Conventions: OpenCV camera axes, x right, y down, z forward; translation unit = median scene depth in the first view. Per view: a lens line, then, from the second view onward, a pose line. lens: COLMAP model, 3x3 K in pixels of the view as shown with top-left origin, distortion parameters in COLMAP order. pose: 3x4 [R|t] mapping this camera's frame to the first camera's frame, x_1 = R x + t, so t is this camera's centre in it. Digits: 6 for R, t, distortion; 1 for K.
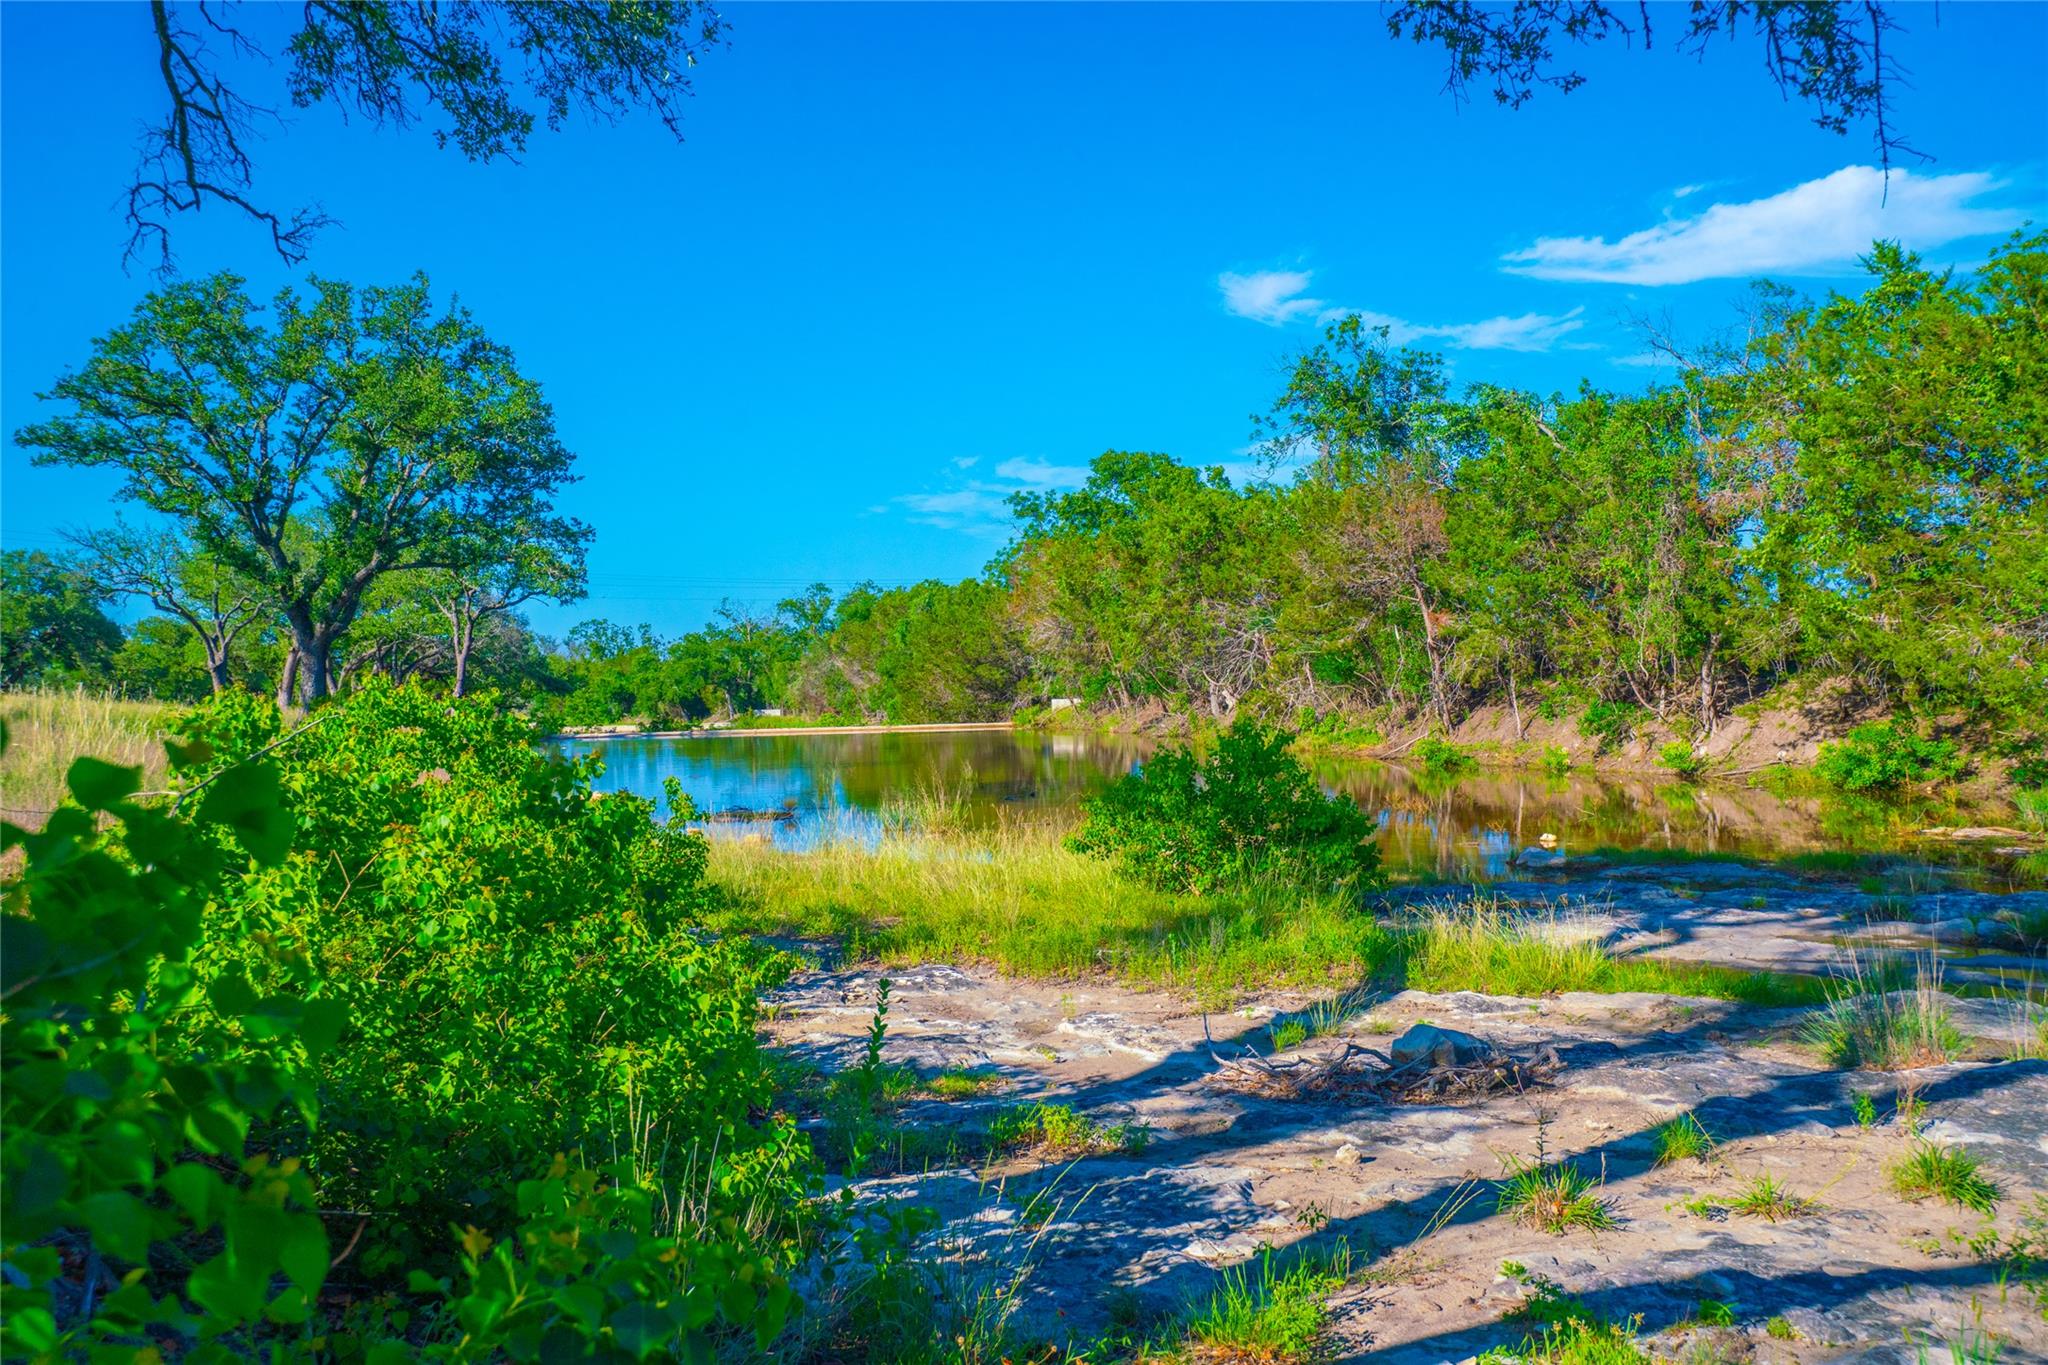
lens RADIAL K [[2029.9, 0, 1015.8], [0, 2029.9, 681.1], [0, 0, 1]] dist [0.106262, 0.000000]
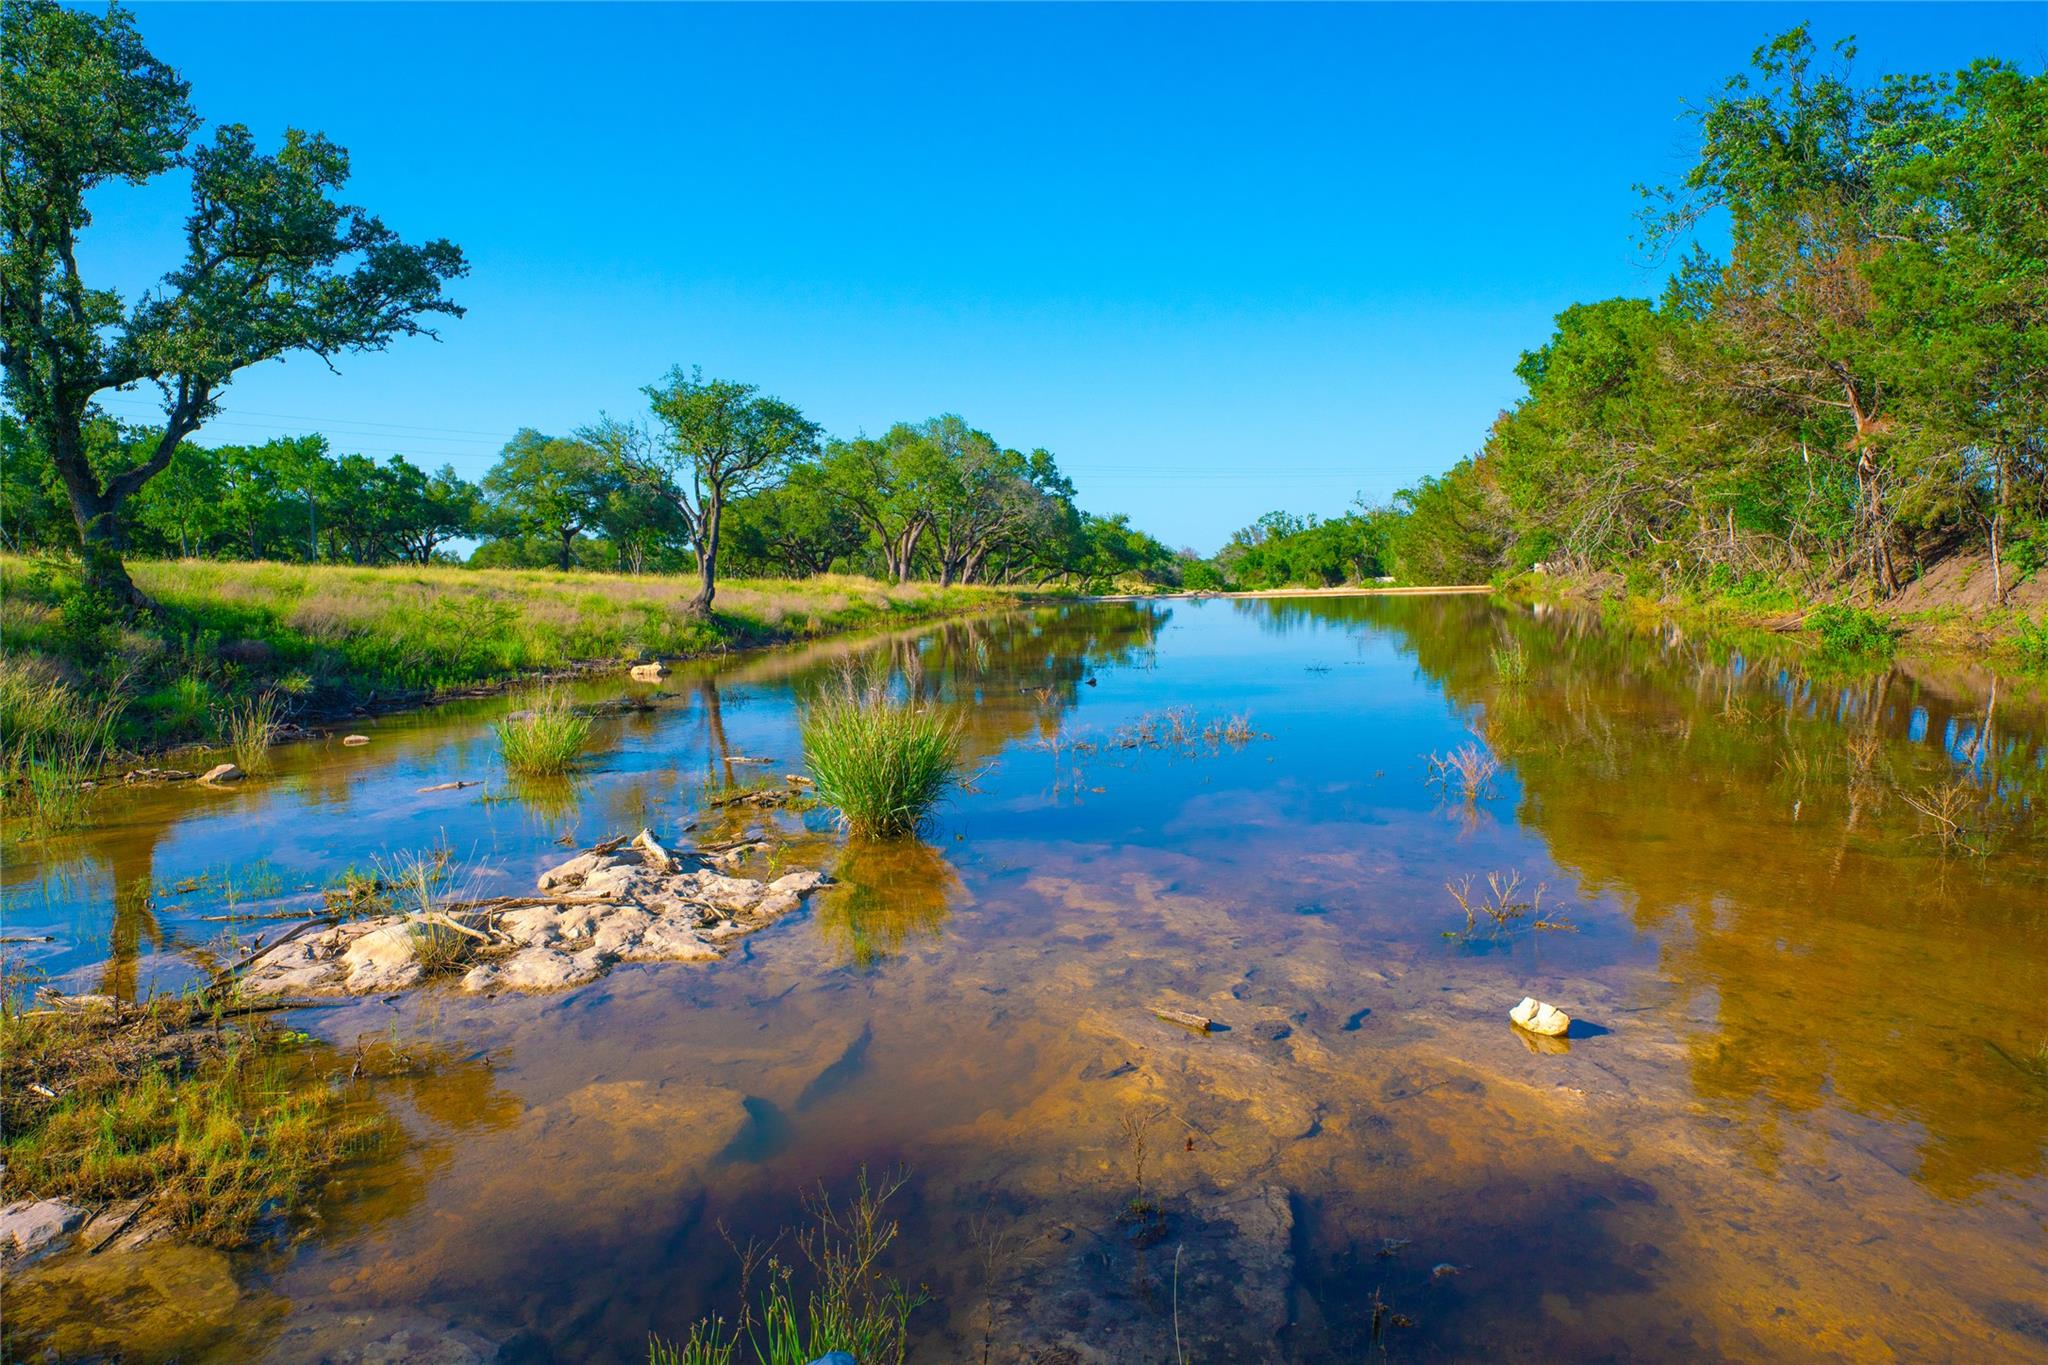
lens RADIAL K [[1283.0, 0, 1027.7], [0, 1283.0, 700.5], [0, 0, 1]] dist [0.007067, 0.001931]
pose [[0.884096, 0.042849, -0.465337, 0.162584], [0.007329, 0.994393, 0.105490, 0.012574], [0.467249, -0.096673, 0.878825, 0.483940]]
